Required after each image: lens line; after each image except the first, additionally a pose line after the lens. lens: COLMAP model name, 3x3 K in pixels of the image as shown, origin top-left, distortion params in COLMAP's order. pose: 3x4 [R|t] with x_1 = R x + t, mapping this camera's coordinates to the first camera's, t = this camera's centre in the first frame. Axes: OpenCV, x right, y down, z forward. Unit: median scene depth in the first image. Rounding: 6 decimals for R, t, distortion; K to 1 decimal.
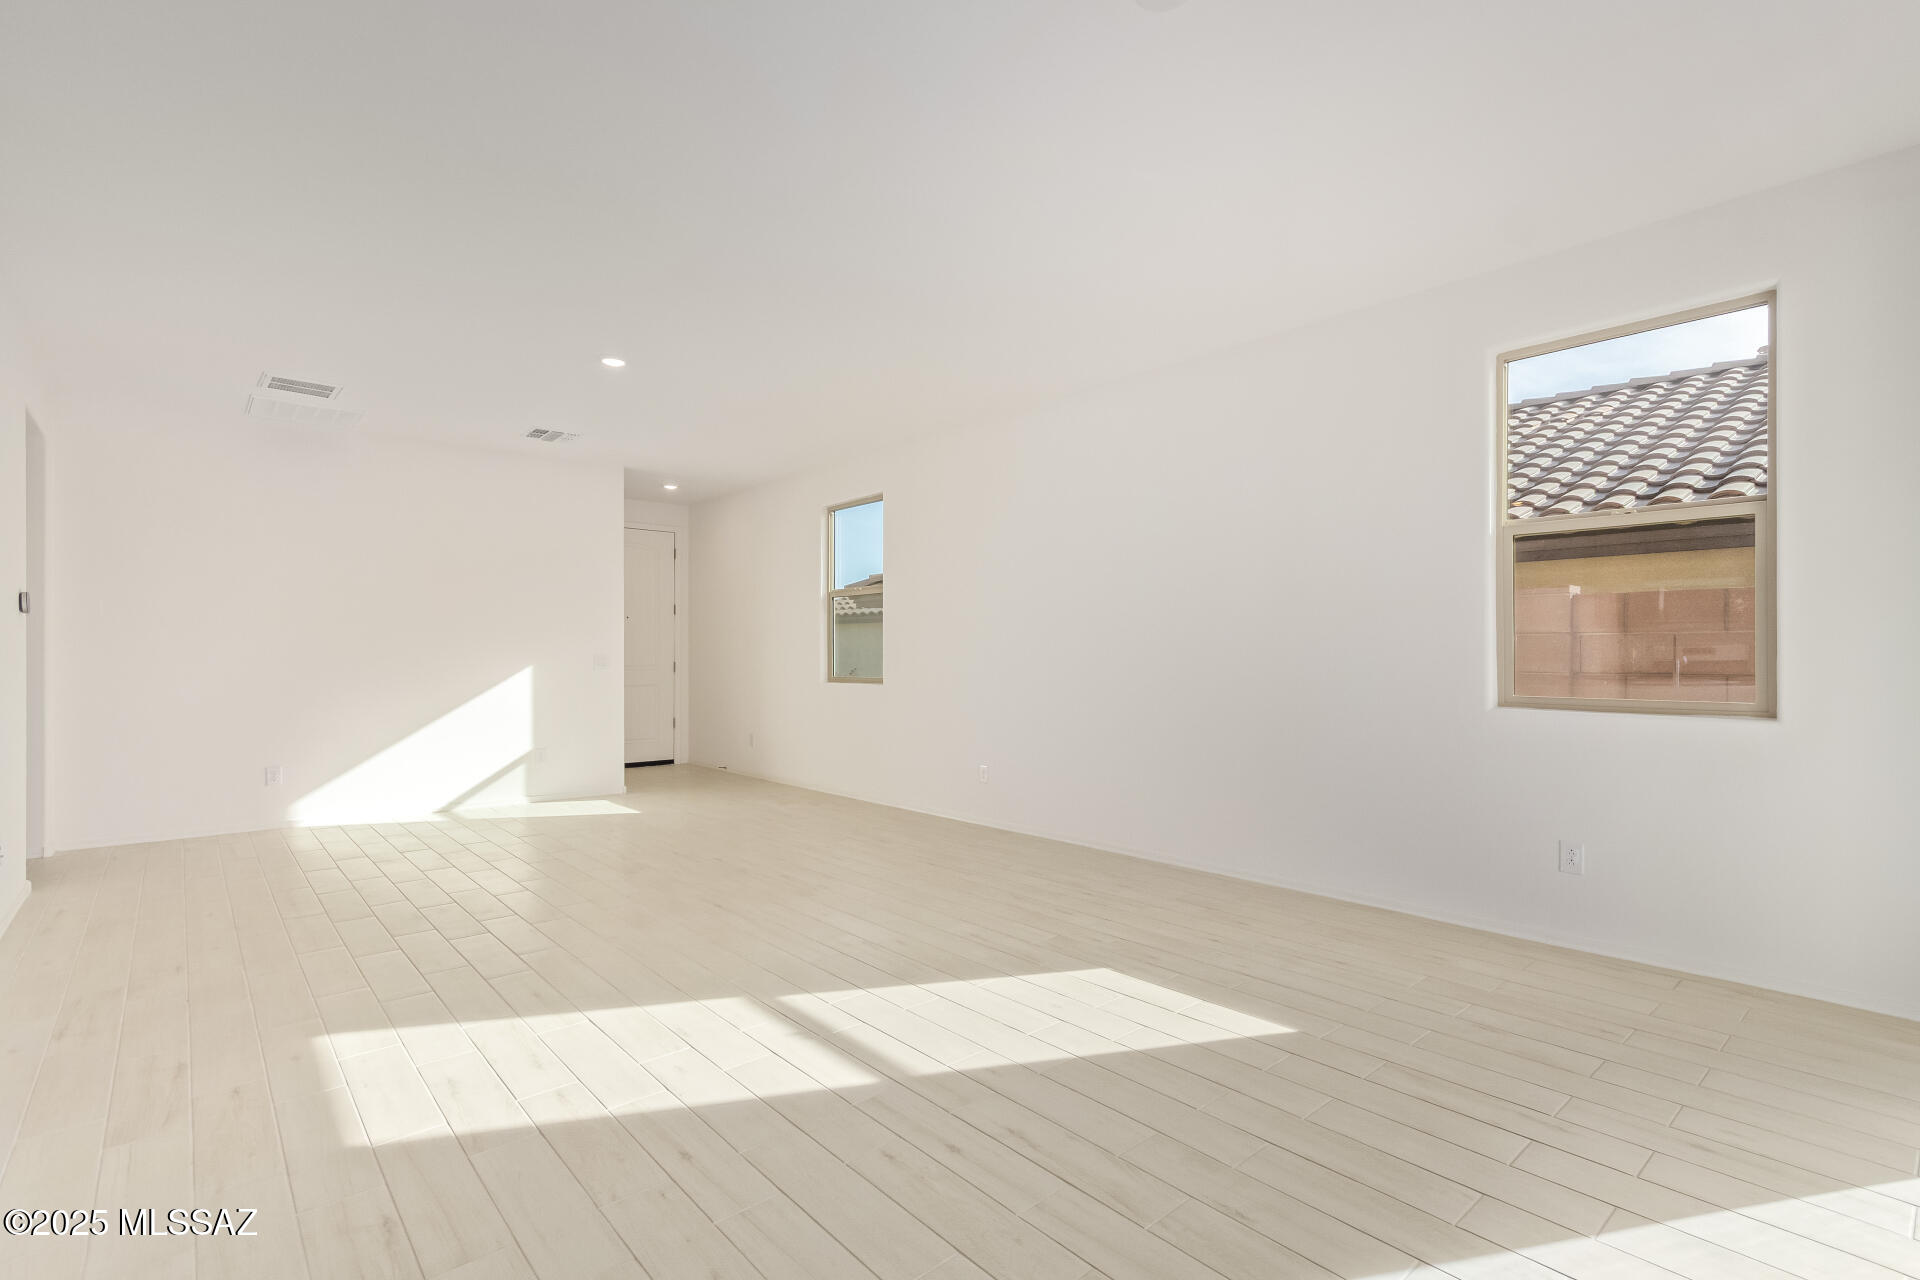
lens RADIAL K [[894.3, 0, 962.7], [0, 894.3, 638.0], [0, 0, 1]] dist [-0.003164, -0.000698]
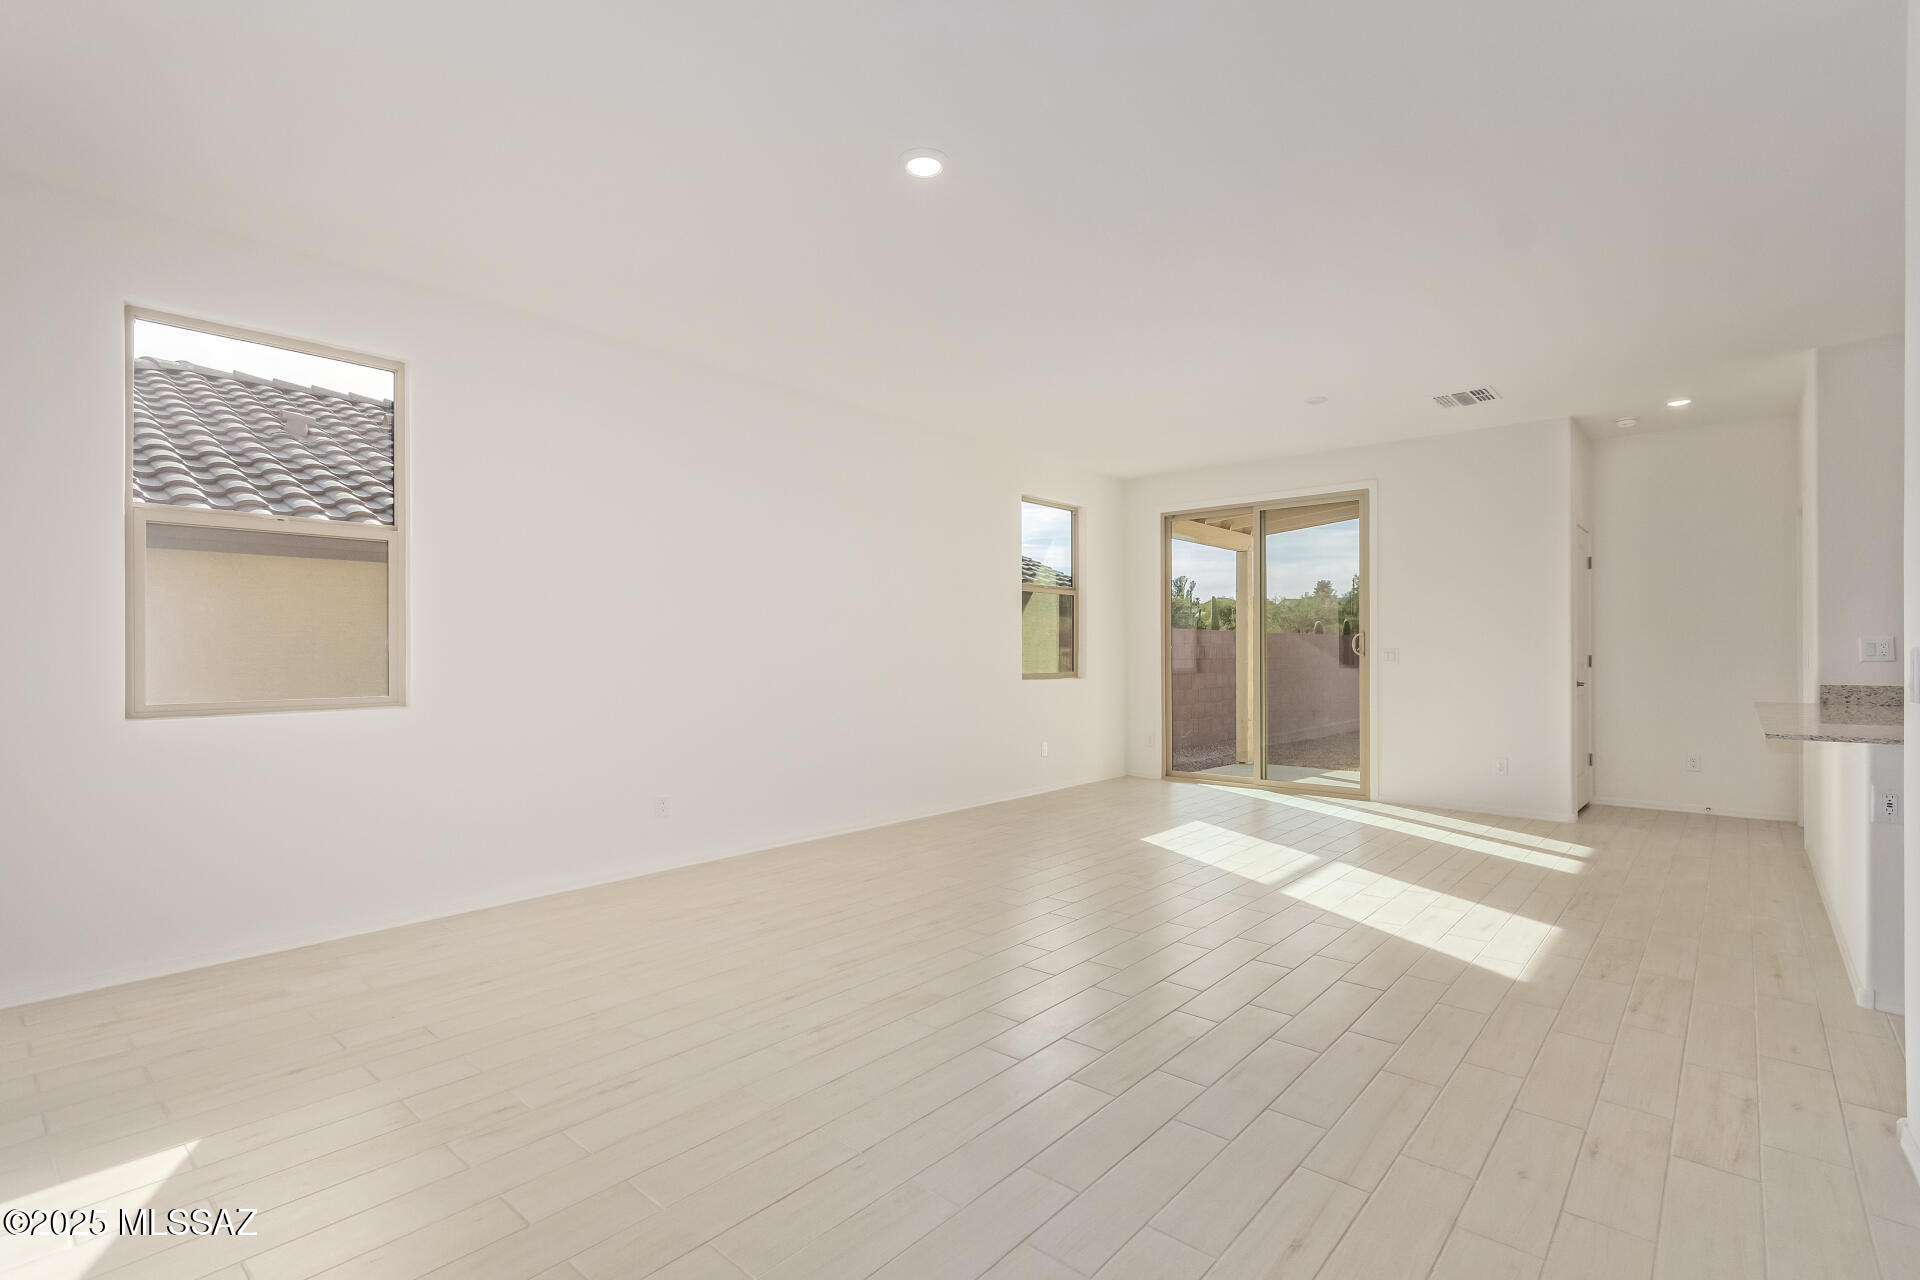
lens RADIAL K [[894.3, 0, 962.6], [0, 894.3, 641.9], [0, 0, 1]] dist [-0.003164, -0.000698]
pose [[-0.118888, 0.001541, 0.992907, -0.372359], [0.002937, 0.999995, -0.001200, 0.000464], [-0.992903, 0.002774, -0.118892, 0.387211]]
